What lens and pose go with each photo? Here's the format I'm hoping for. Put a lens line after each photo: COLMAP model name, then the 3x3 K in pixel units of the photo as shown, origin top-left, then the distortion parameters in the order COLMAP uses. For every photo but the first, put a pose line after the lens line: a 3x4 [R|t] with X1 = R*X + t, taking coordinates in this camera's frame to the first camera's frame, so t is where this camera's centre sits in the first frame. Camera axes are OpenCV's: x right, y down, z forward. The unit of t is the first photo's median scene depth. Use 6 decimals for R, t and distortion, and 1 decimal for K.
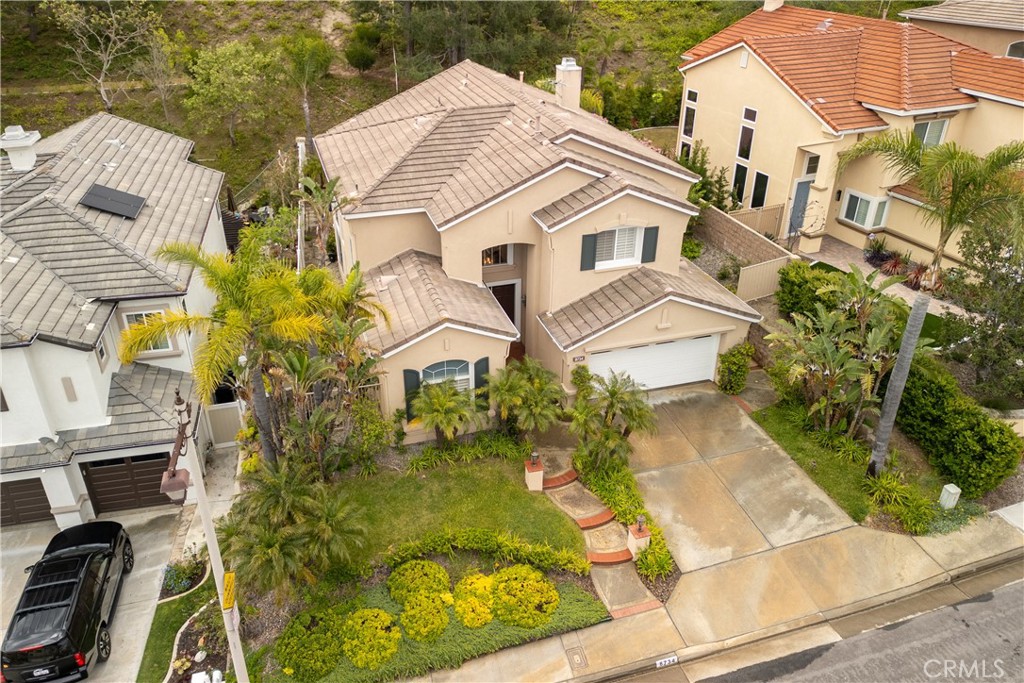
lens RADIAL K [[709.2, 0, 515.8], [0, 709.2, 346.5], [0, 0, 1]] dist [0.066488, -0.059410]
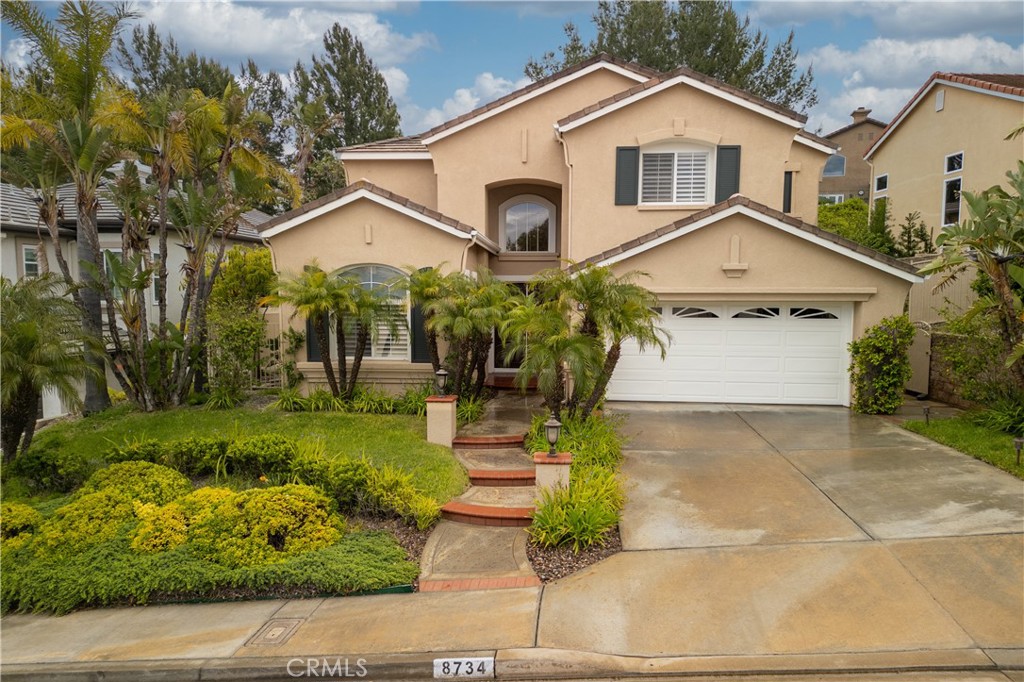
lens RADIAL K [[709.2, 0, 524.9], [0, 709.2, 364.9], [0, 0, 1]] dist [0.066488, -0.059410]
pose [[0.936168, 0.036407, -0.349662, 0.309166], [-0.176169, 0.909309, -0.376989, 0.371561], [0.304226, 0.414525, 0.857680, 0.549611]]
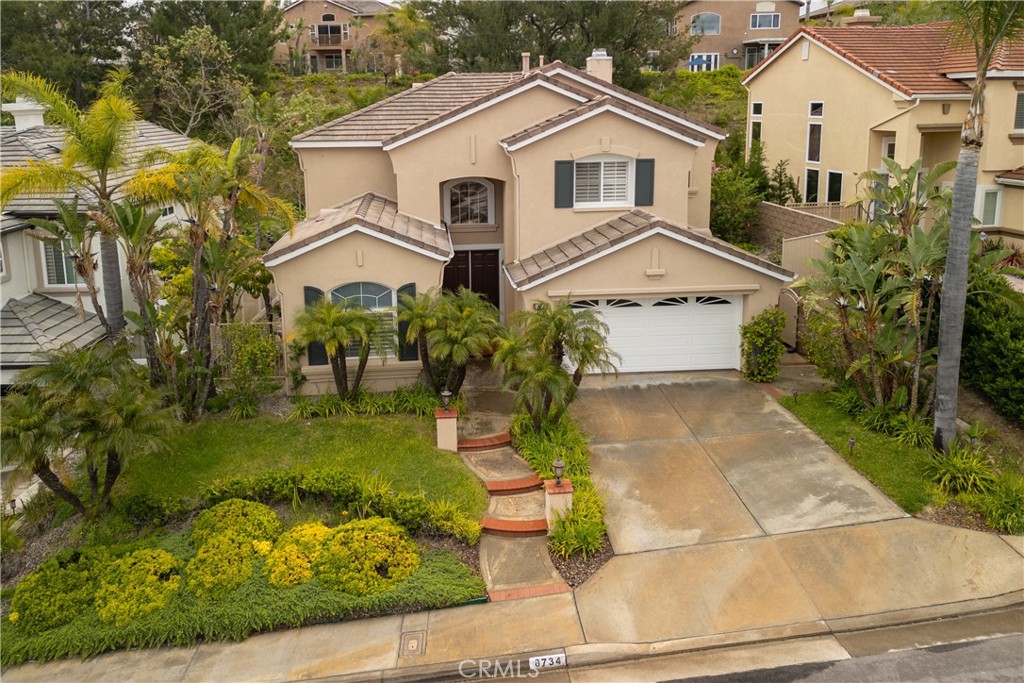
lens RADIAL K [[777.1, 0, 513.4], [0, 777.1, 258.2], [0, 0, 1]] dist [0.055509, -0.035466]
pose [[0.982184, 0.024021, -0.186382, 0.257395], [-0.082381, 0.946457, -0.312143, 0.280014], [0.168904, 0.321936, 0.931573, 0.220625]]
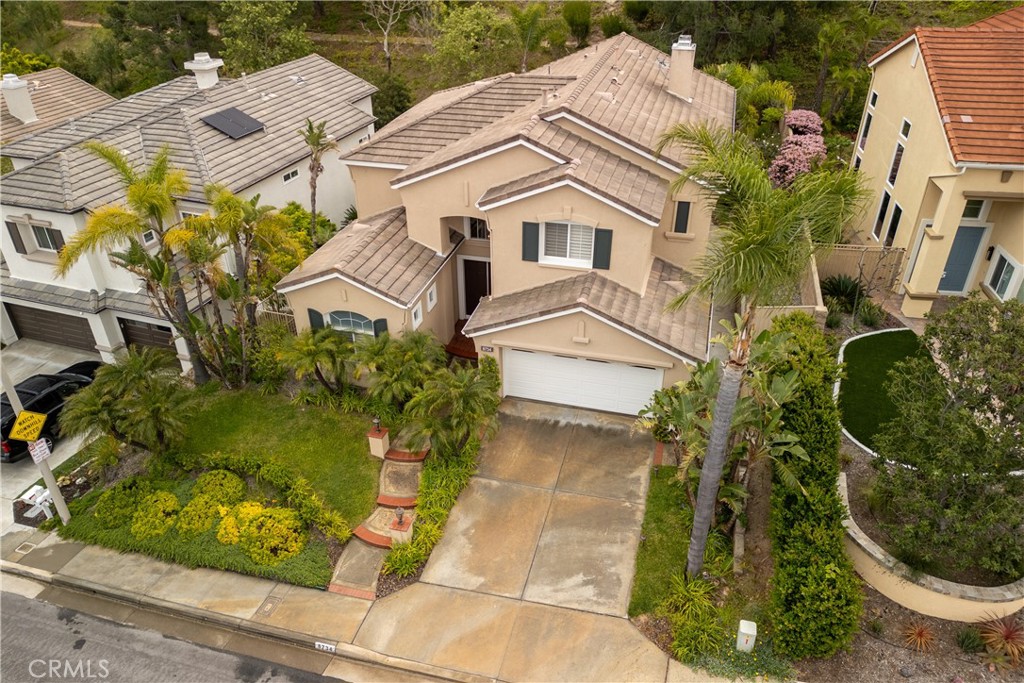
lens RADIAL K [[709.2, 0, 525.1], [0, 709.2, 363.2], [0, 0, 1]] dist [0.066488, -0.059410]
pose [[0.856052, 0.280084, -0.434428, 0.654762], [-0.260337, 0.959710, 0.105744, -0.091926], [0.446542, 0.022575, 0.894478, 0.204081]]
